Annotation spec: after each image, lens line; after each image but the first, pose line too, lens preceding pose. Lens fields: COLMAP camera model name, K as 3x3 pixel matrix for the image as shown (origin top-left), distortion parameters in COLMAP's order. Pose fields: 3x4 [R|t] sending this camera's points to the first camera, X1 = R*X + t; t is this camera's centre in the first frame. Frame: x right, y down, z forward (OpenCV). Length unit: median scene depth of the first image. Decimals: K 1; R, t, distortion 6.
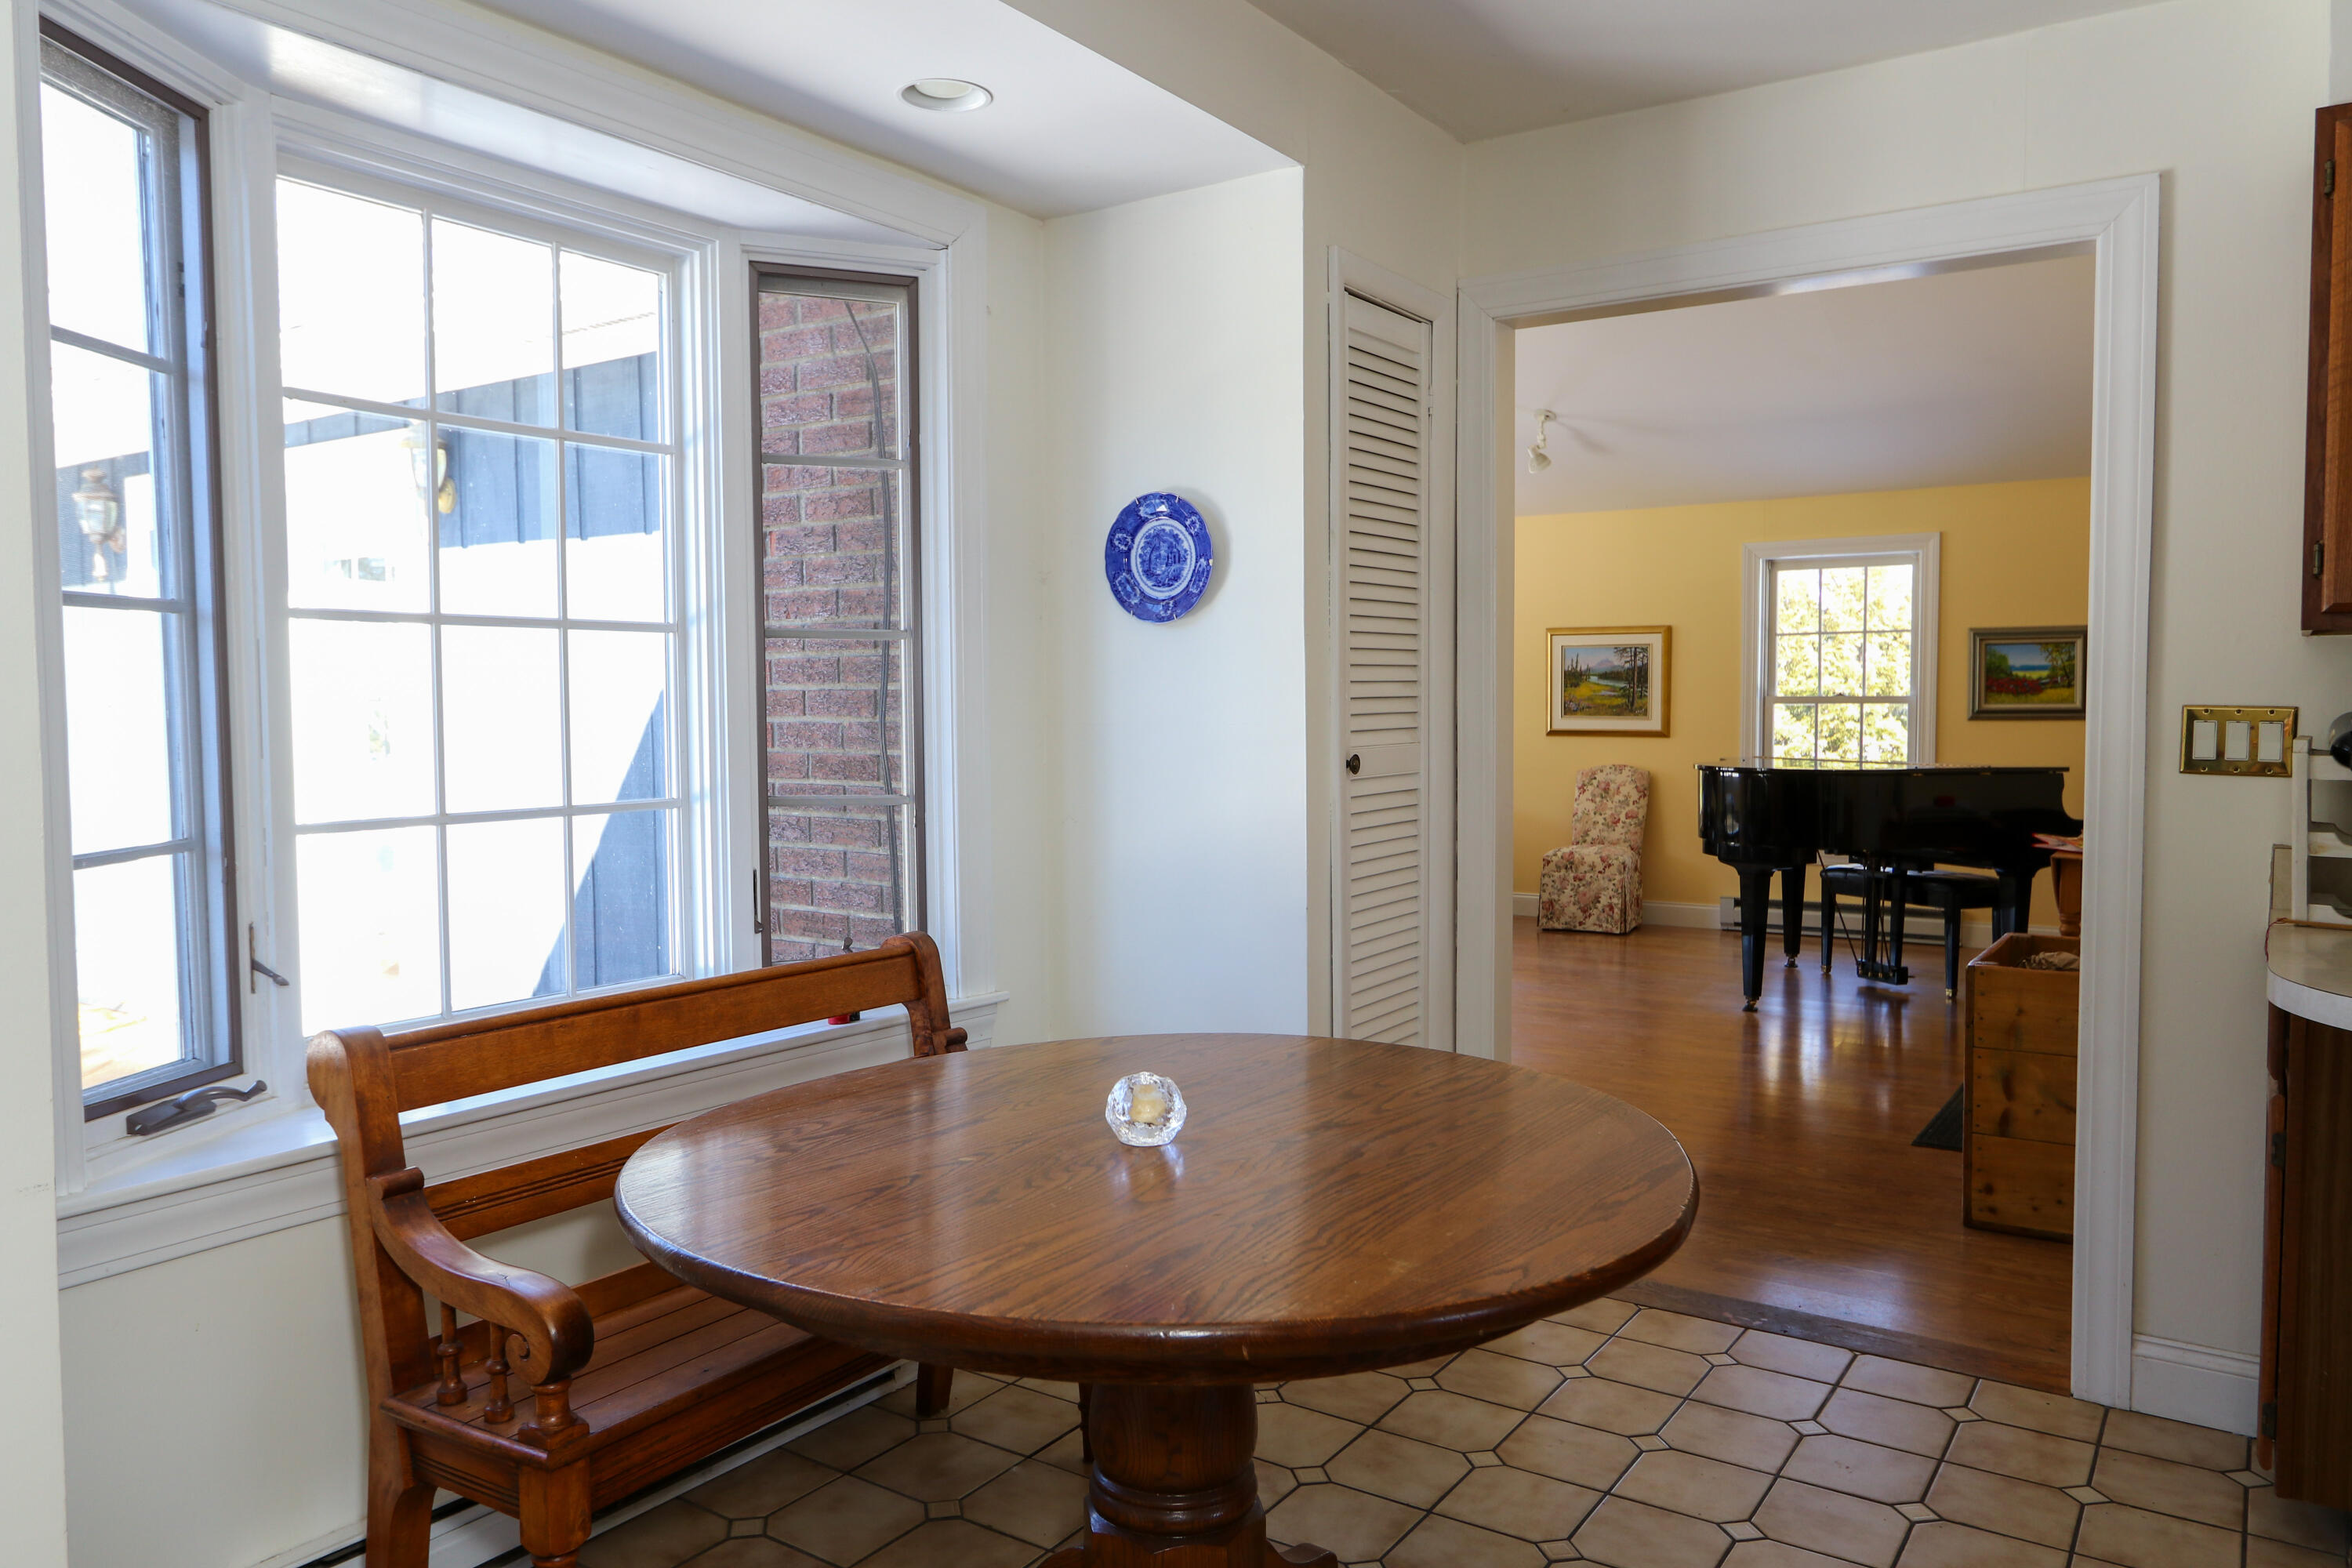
lens RADIAL K [[1634.6, 0, 1173.7], [0, 1634.6, 776.5], [0, 0, 1]] dist [-0.001836, -0.001340]
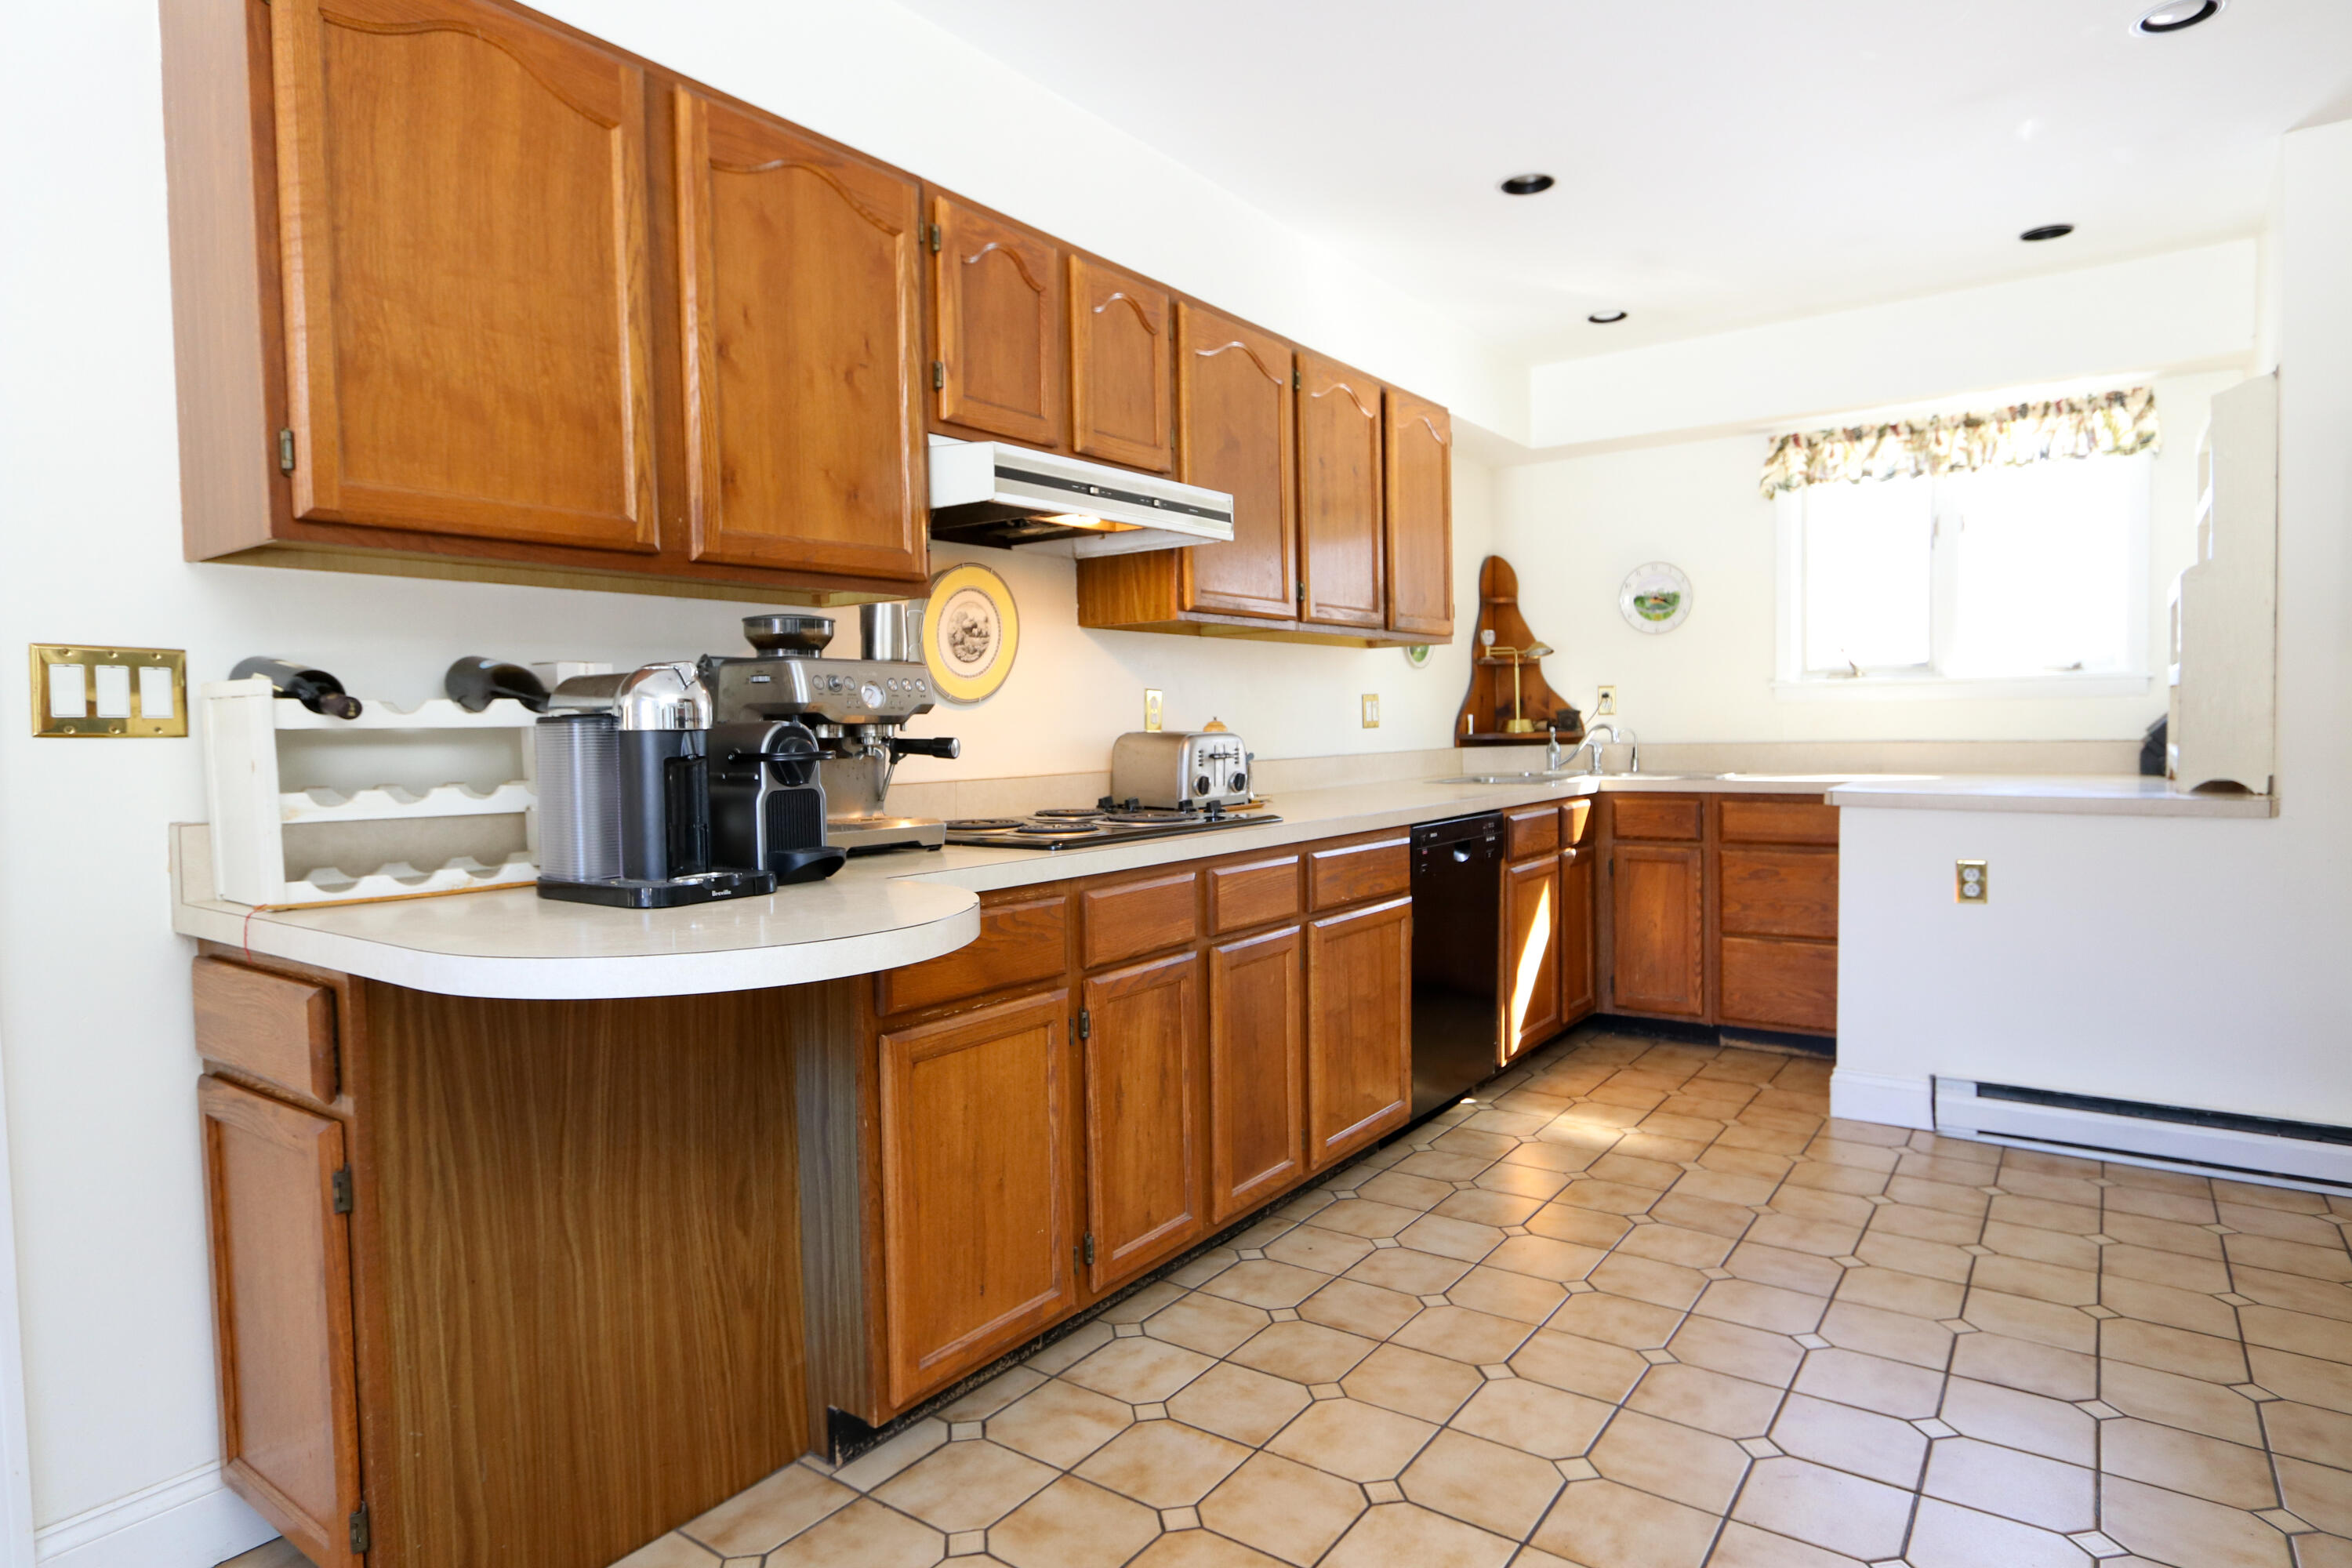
lens RADIAL K [[1306.1, 0, 1178.6], [0, 1306.1, 778.6], [0, 0, 1]] dist [0.002008, 0.000386]
pose [[0.020106, -0.035749, 0.999159, 0.047628], [0.071992, 0.996818, 0.034217, 0.029522], [-0.997202, 0.071244, 0.022616, 0.441387]]
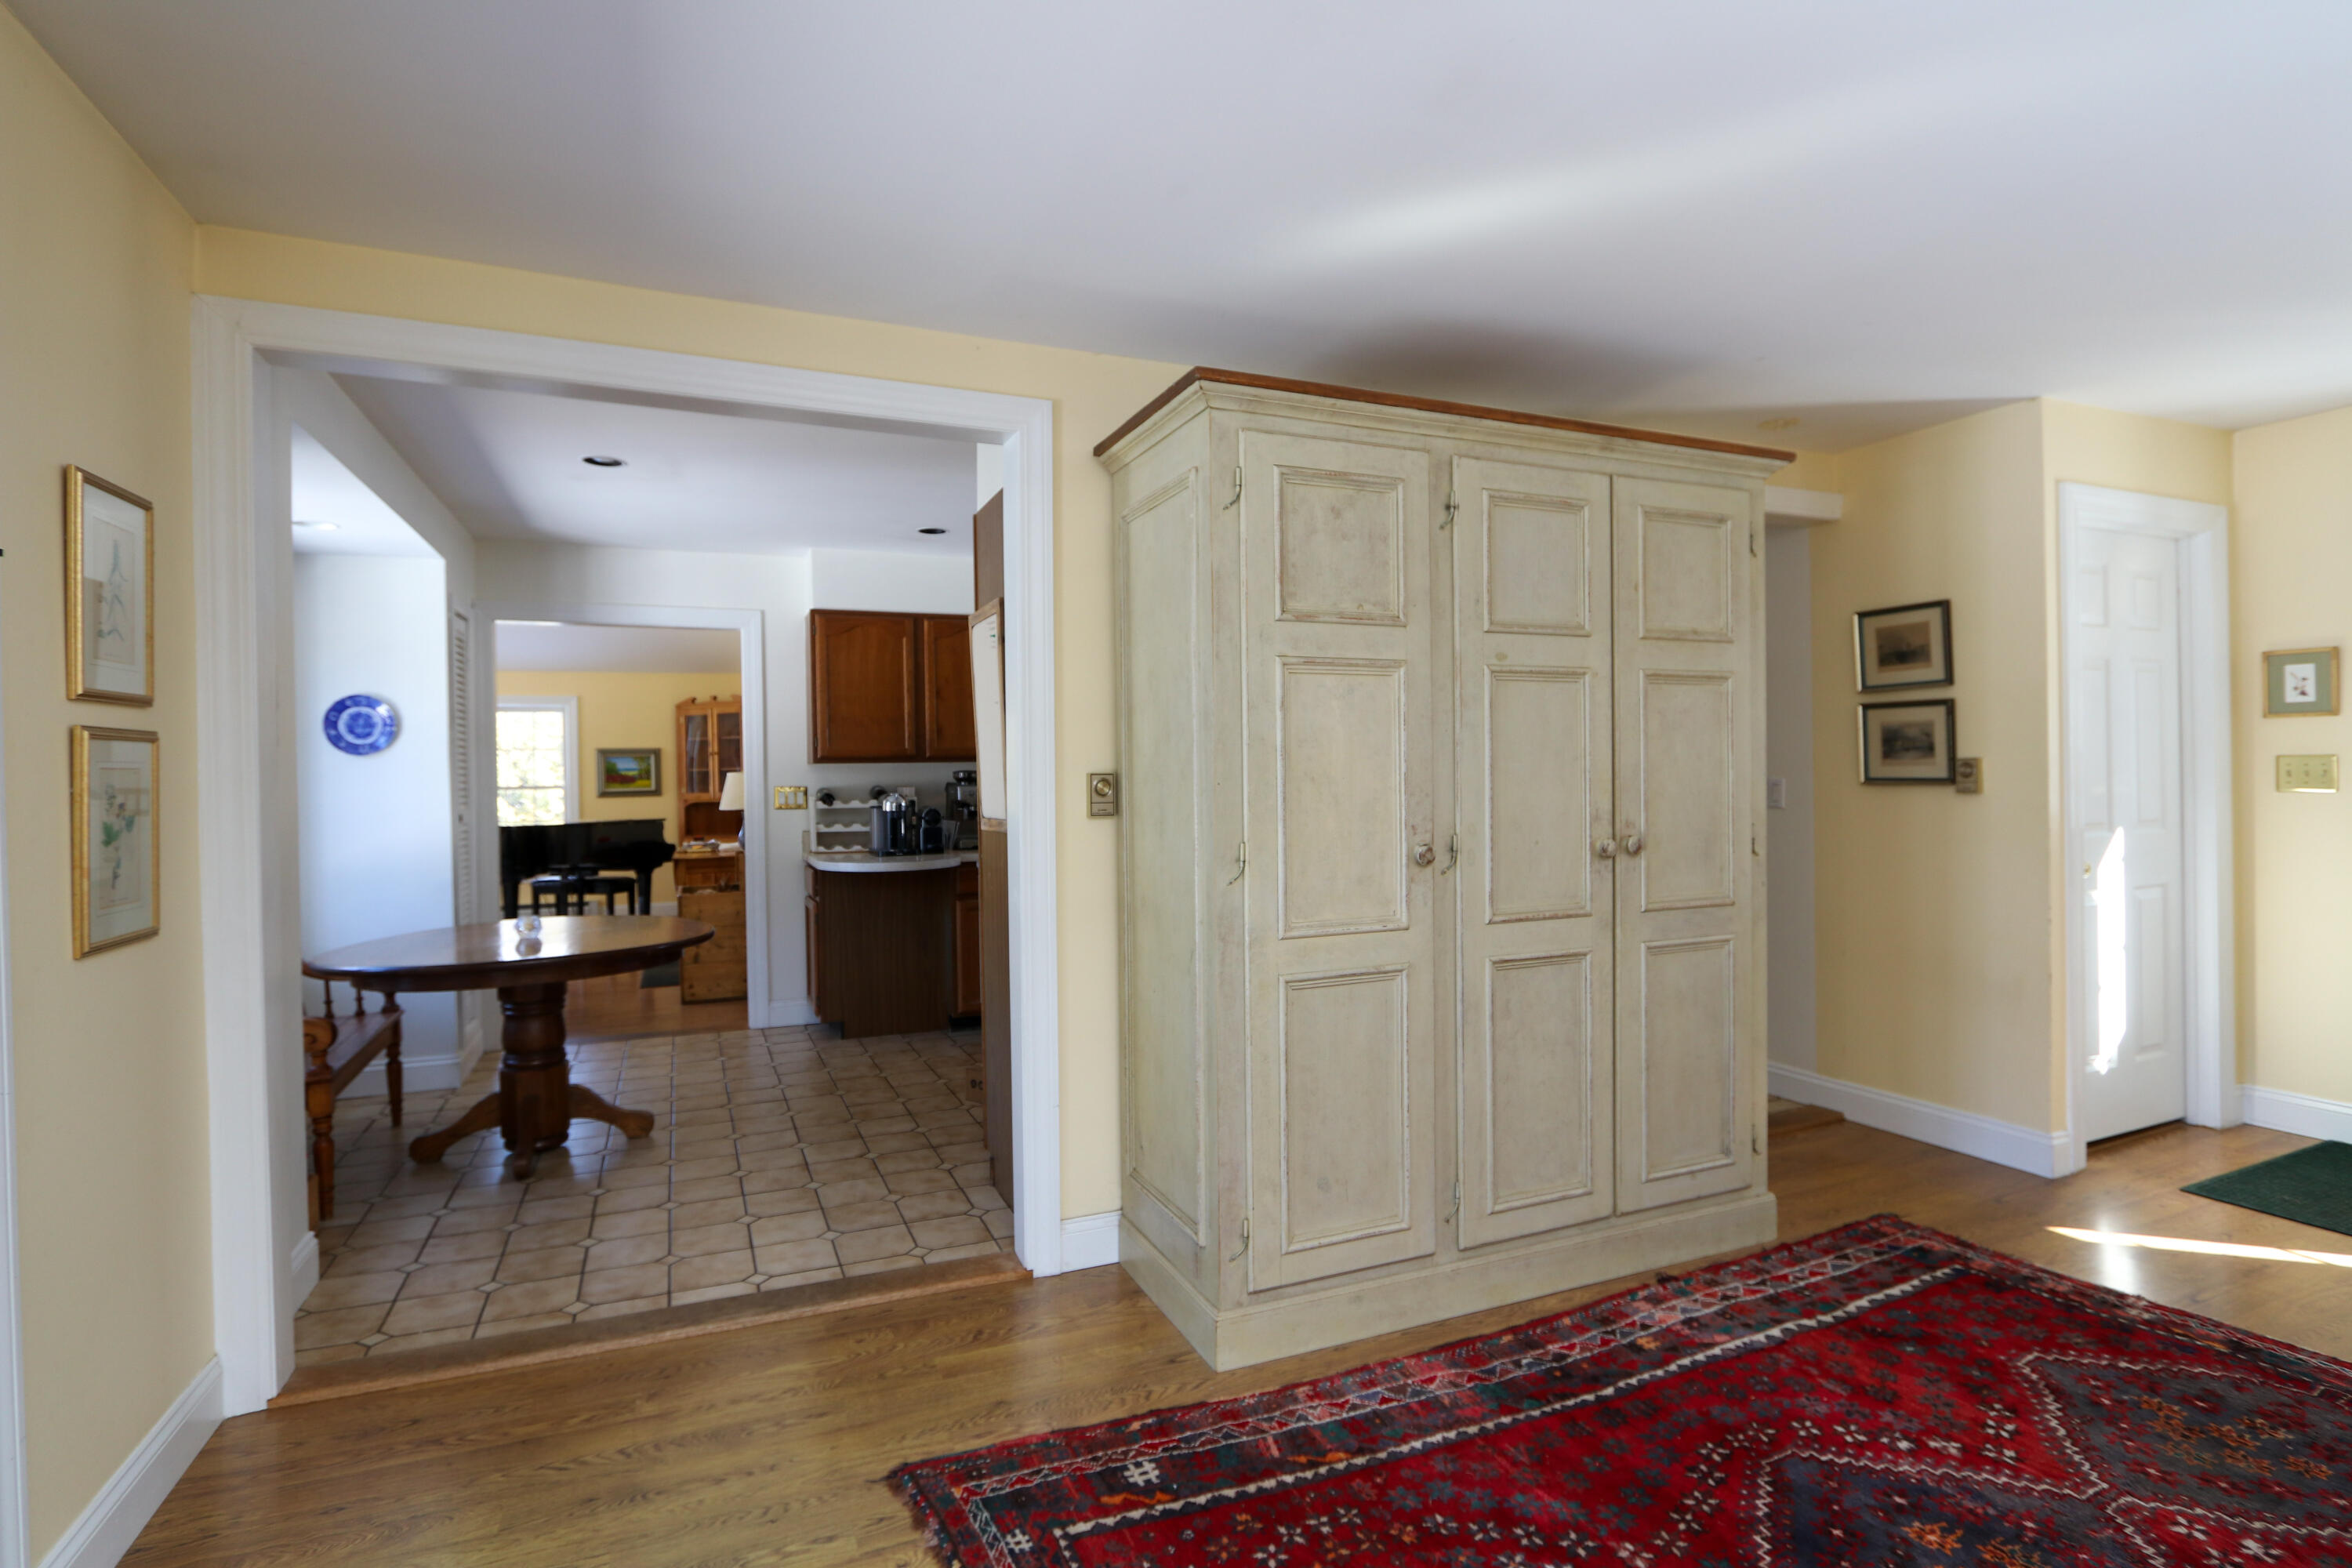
lens RADIAL K [[1085.0, 0, 1166.8], [0, 1085.0, 775.3], [0, 0, 1]] dist [-0.013502, -0.000239]
pose [[0.533264, -0.007225, 0.845918, -0.629857], [0.055219, 0.998128, -0.026285, 0.025573], [-0.844145, 0.060728, 0.532665, -0.621713]]
